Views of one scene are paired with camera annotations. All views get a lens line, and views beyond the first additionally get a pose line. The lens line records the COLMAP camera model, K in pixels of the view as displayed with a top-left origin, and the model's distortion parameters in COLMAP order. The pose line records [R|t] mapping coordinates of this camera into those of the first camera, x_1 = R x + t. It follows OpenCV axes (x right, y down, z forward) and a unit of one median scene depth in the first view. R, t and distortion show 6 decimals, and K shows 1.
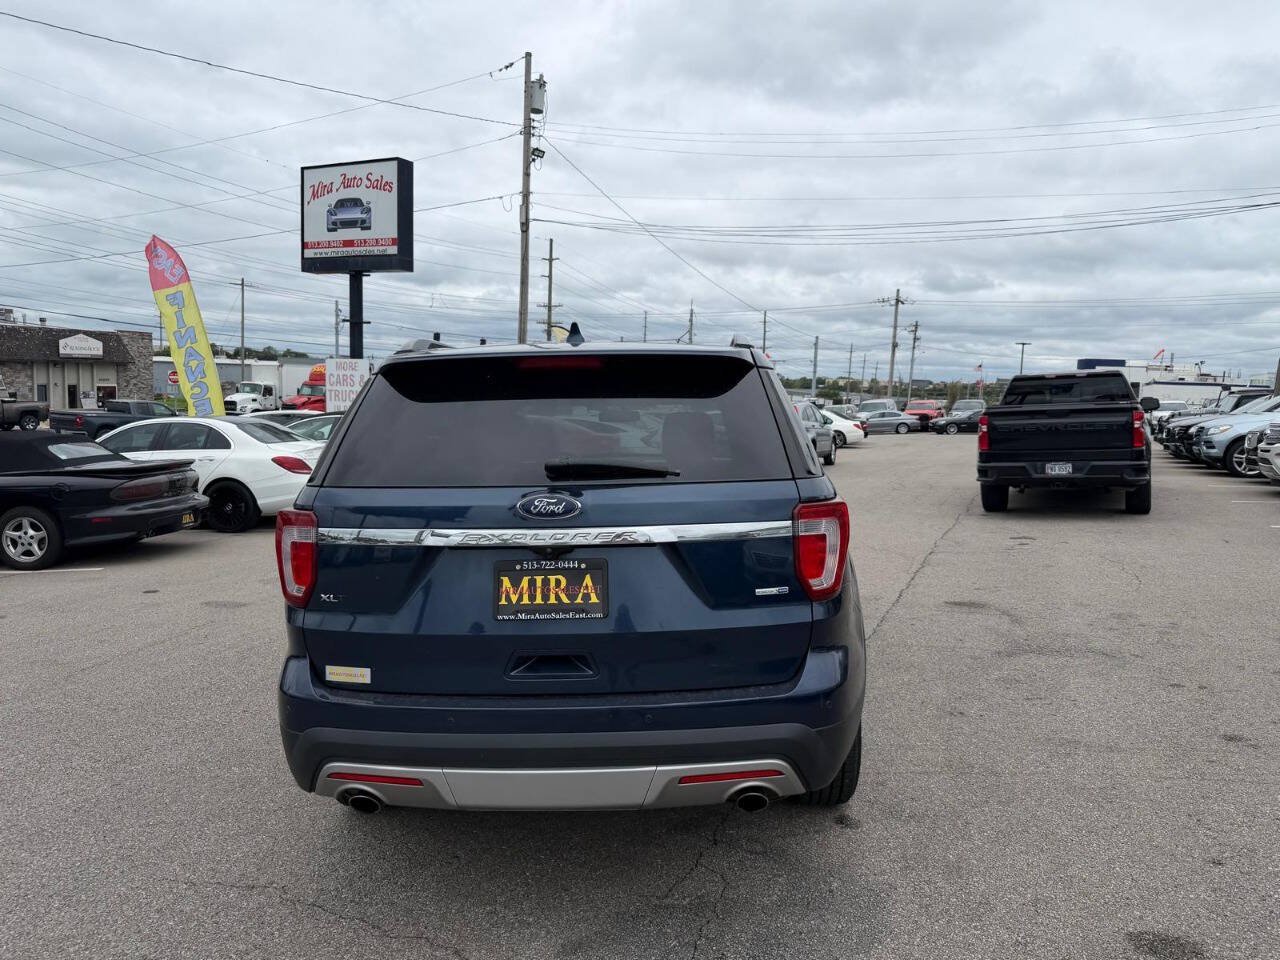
lens RADIAL K [[901.1, 0, 652.7], [0, 901.1, 489.4], [0, 0, 1]] dist [0.035004, -0.053779]
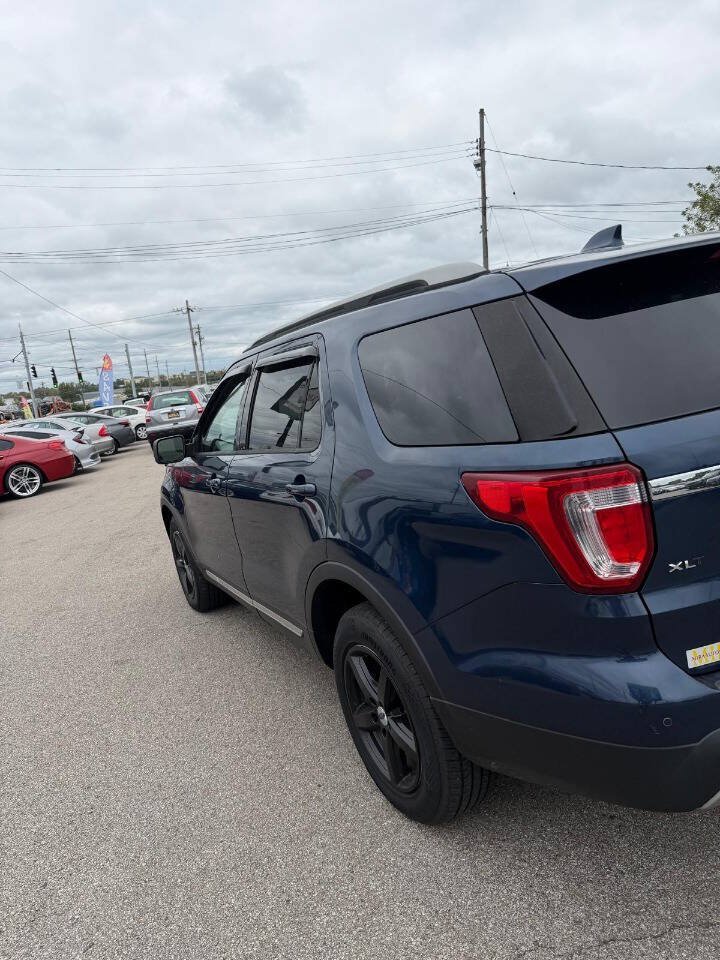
lens RADIAL K [[675.8, 0, 351.2], [0, 675.8, 495.3], [0, 0, 1]] dist [0.035004, -0.053779]
pose [[0.863060, -0.224088, 0.452672, -0.116729], [0.198198, 0.974569, 0.104562, -0.007431], [-0.464591, -0.000525, 0.885525, 0.085763]]
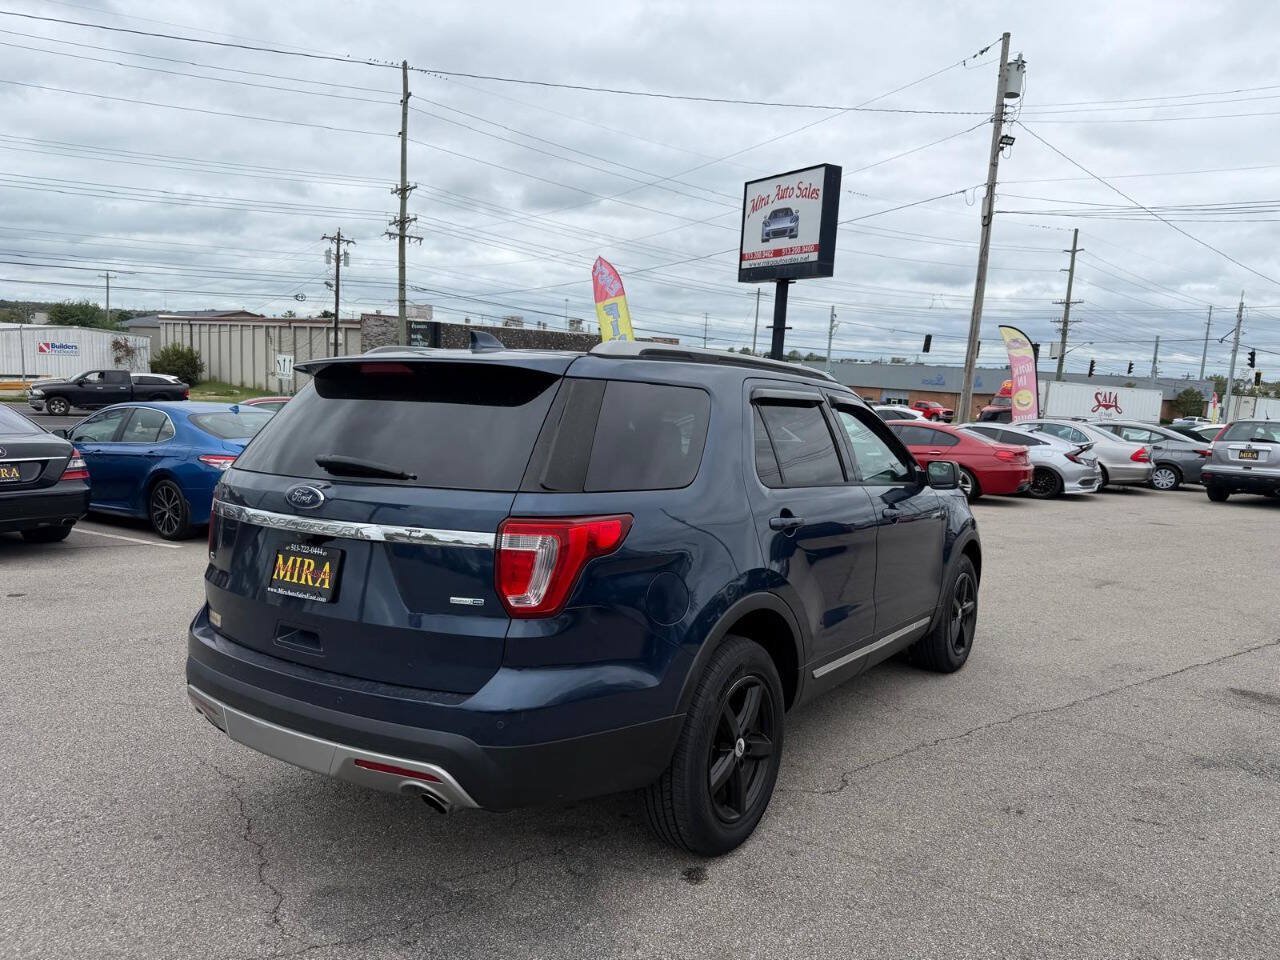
lens RADIAL K [[901.1, 0, 646.5], [0, 901.1, 495.7], [0, 0, 1]] dist [0.035004, -0.053779]
pose [[0.847424, 0.085176, -0.524039, 0.111568], [-0.082599, 0.996180, 0.028346, -0.006821], [0.524452, 0.019264, 0.851222, 0.033455]]
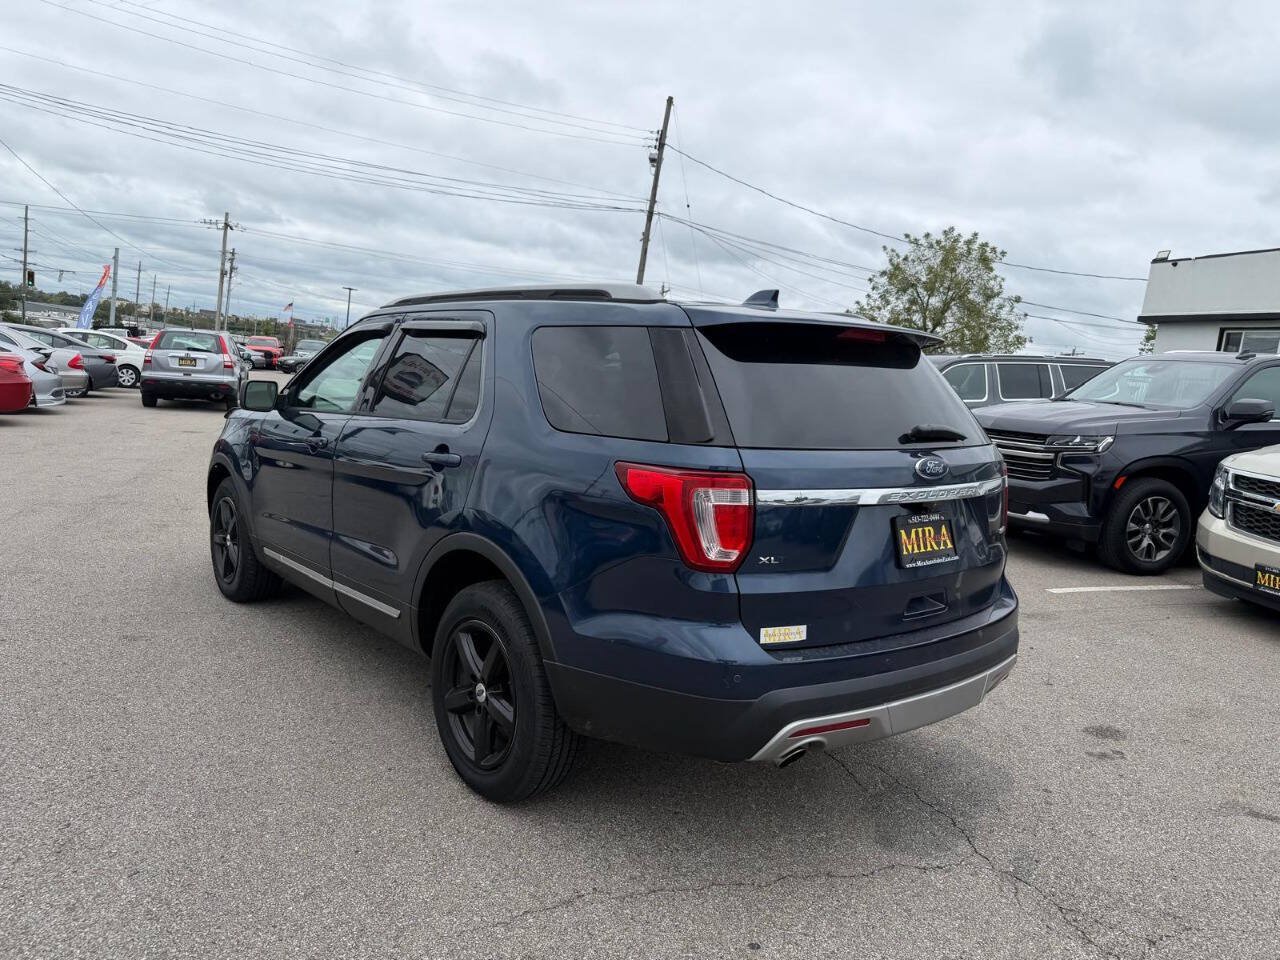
lens RADIAL K [[901.1, 0, 642.3], [0, 901.1, 485.8], [0, 0, 1]] dist [0.035004, -0.053779]
pose [[0.743100, -0.018313, 0.668930, -0.154219], [-0.022851, 0.998348, 0.052716, -0.001417], [-0.668790, -0.054460, 0.741454, 0.050654]]
